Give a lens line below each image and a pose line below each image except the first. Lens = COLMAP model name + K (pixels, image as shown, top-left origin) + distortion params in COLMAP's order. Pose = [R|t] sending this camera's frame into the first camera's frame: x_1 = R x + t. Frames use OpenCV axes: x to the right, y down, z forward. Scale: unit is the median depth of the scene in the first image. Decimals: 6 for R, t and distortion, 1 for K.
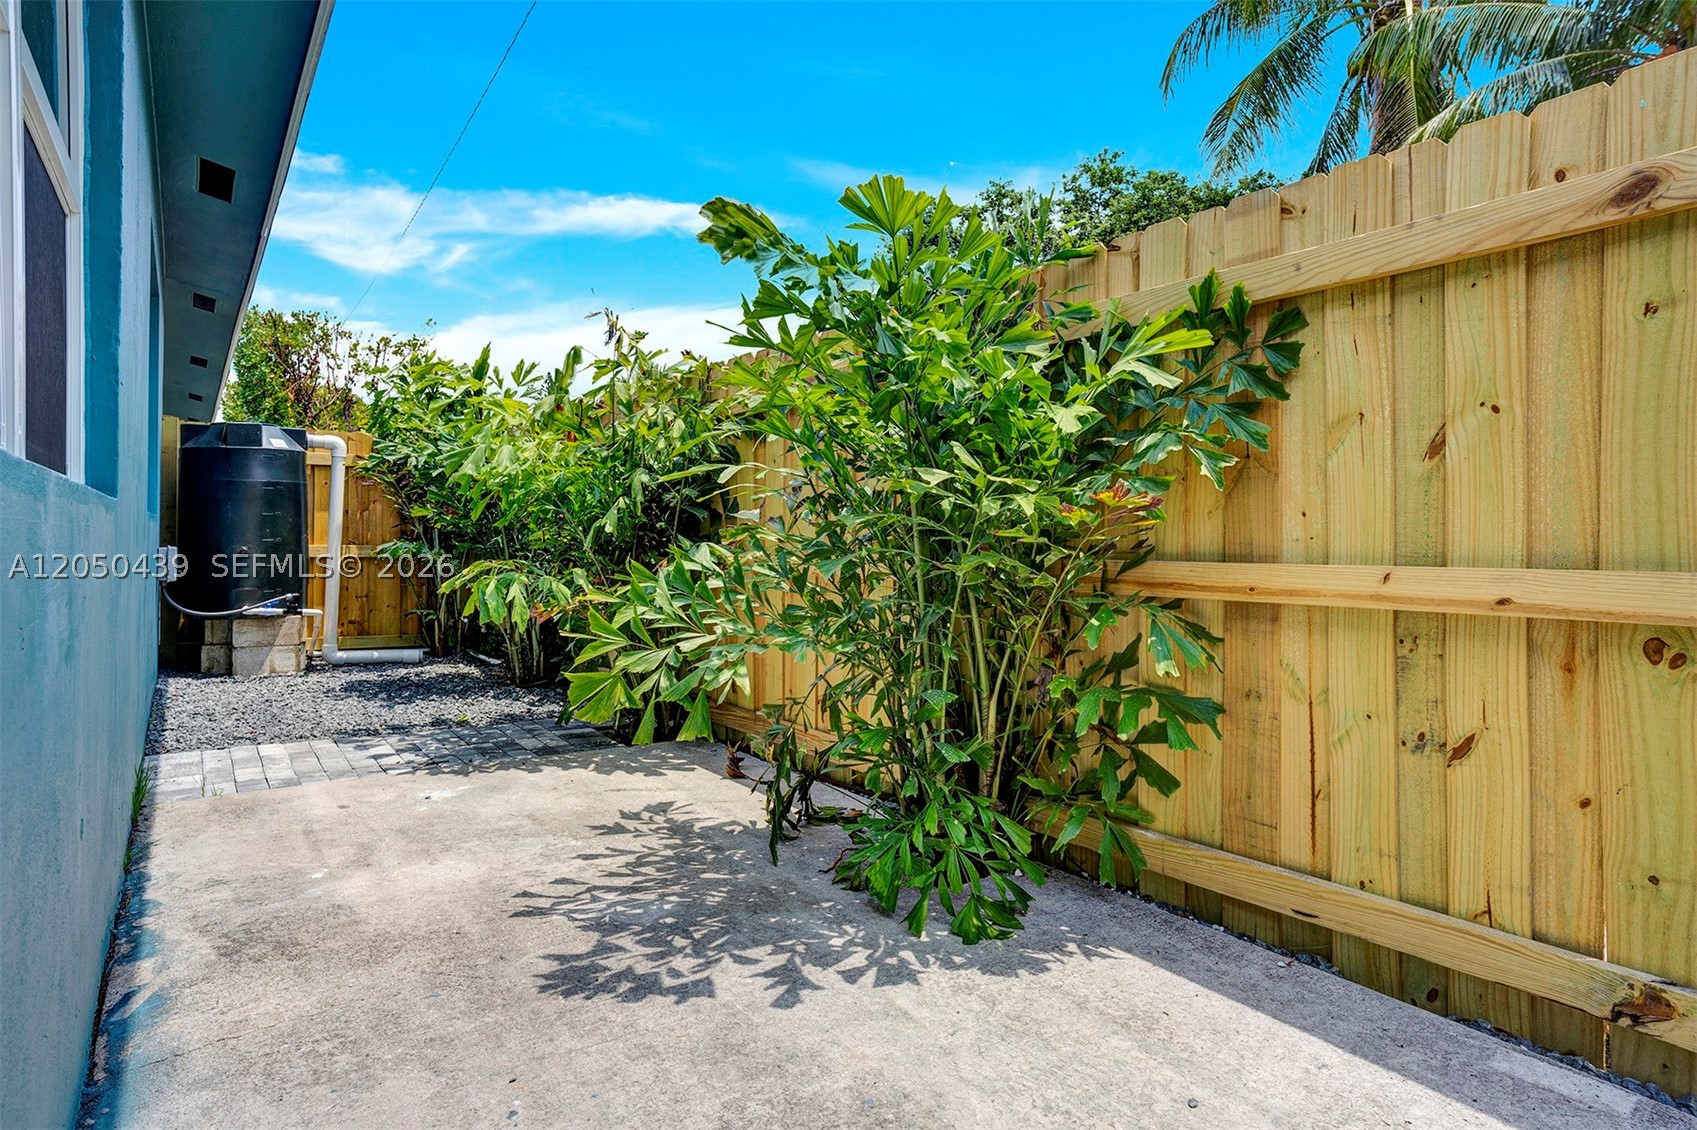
lens RADIAL K [[973.6, 0, 845.5], [0, 973.6, 573.7], [0, 0, 1]] dist [-0.060040, 0.046952]
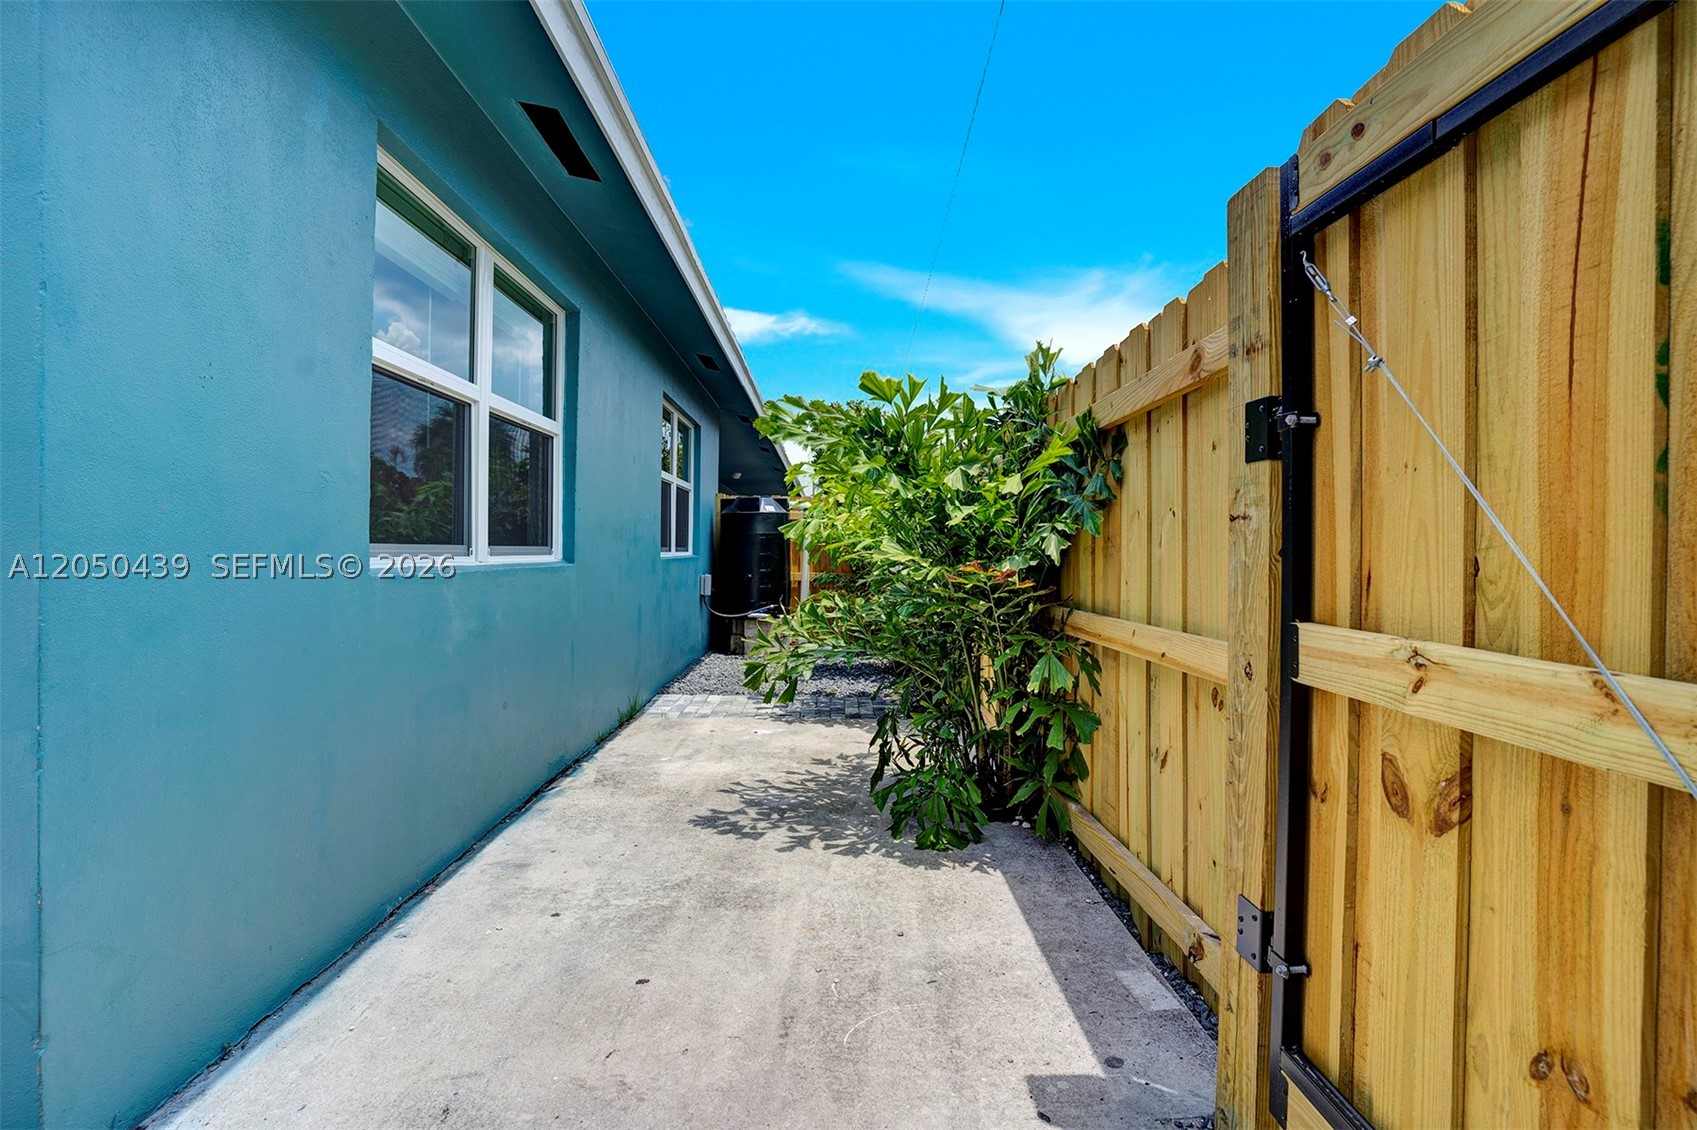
lens RADIAL K [[864.9, 0, 831.9], [0, 864.9, 559.7], [0, 0, 1]] dist [-0.074375, 0.038996]
pose [[0.812723, 0.000636, -0.582651, 0.852887], [-0.016406, 0.999628, -0.021794, -0.061361], [0.582420, 0.027272, 0.812431, -0.248061]]
